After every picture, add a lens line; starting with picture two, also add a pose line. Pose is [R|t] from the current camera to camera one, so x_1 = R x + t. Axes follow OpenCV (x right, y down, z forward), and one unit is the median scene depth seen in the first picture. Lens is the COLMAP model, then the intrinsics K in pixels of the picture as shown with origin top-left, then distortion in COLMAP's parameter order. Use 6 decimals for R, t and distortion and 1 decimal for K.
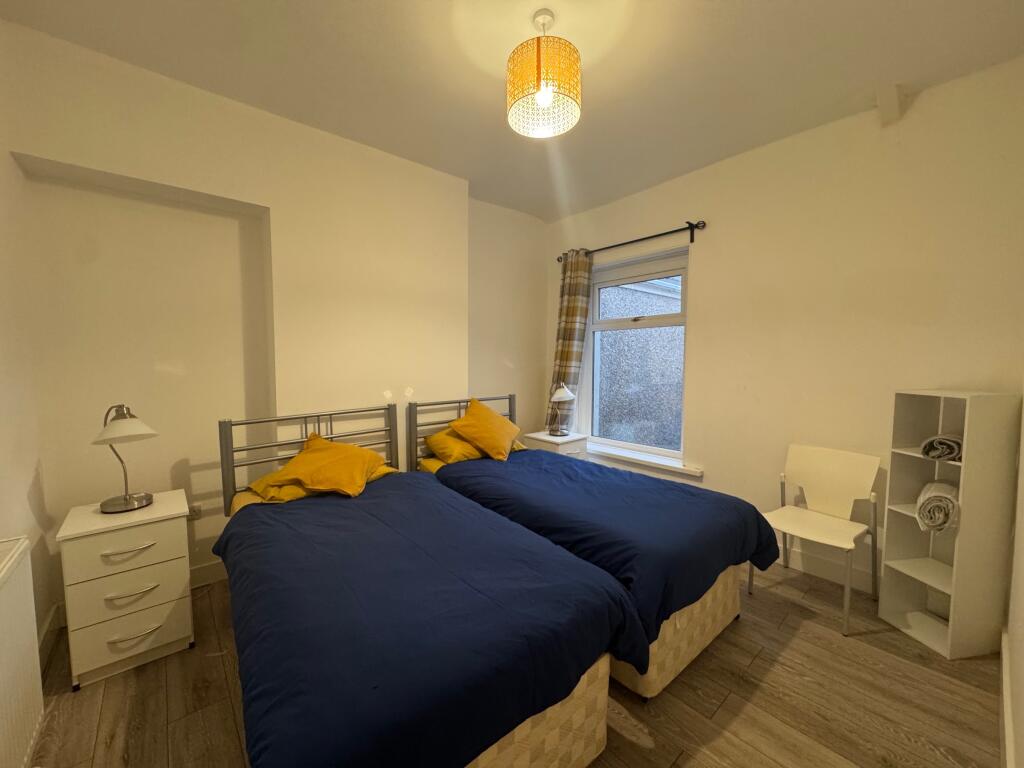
lens RADIAL K [[406.9, 0, 512.0], [0, 406.9, 384.0], [0, 0, 1]] dist [-0.002104, -0.000200]
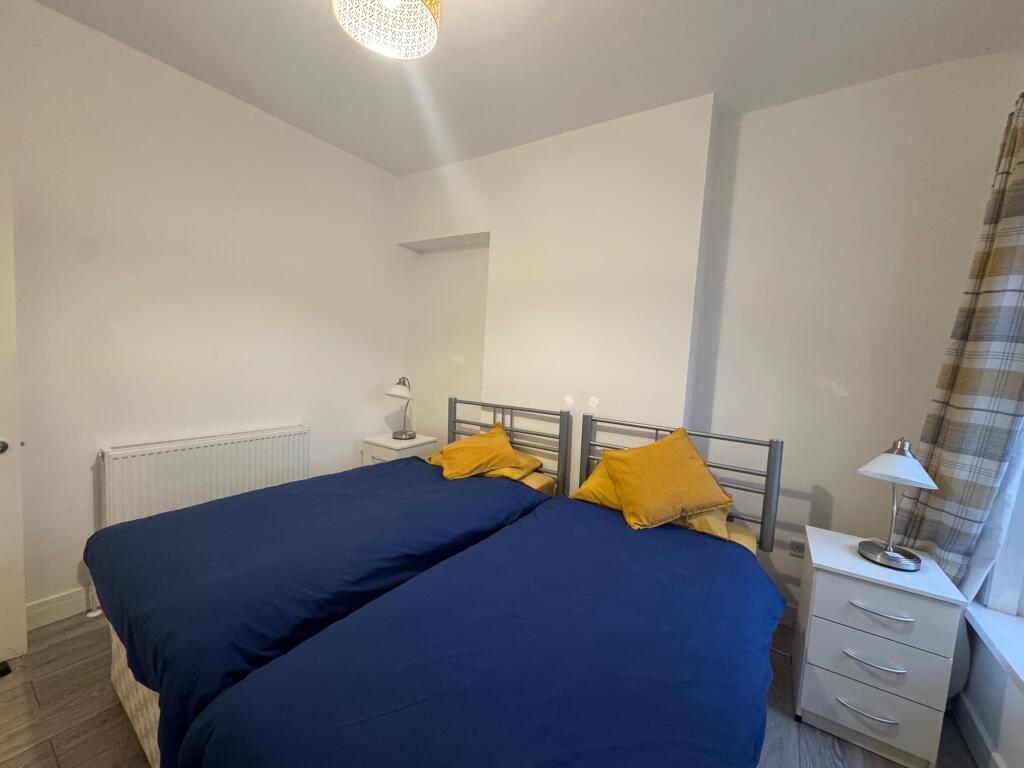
lens RADIAL K [[406.9, 0, 512.0], [0, 406.9, 384.0], [0, 0, 1]] dist [-0.002104, -0.000200]
pose [[0.266882, 0.089845, -0.959532, 0.526526], [-0.119662, 0.991029, 0.059512, -0.049041], [0.956272, 0.098936, 0.275239, 0.634703]]
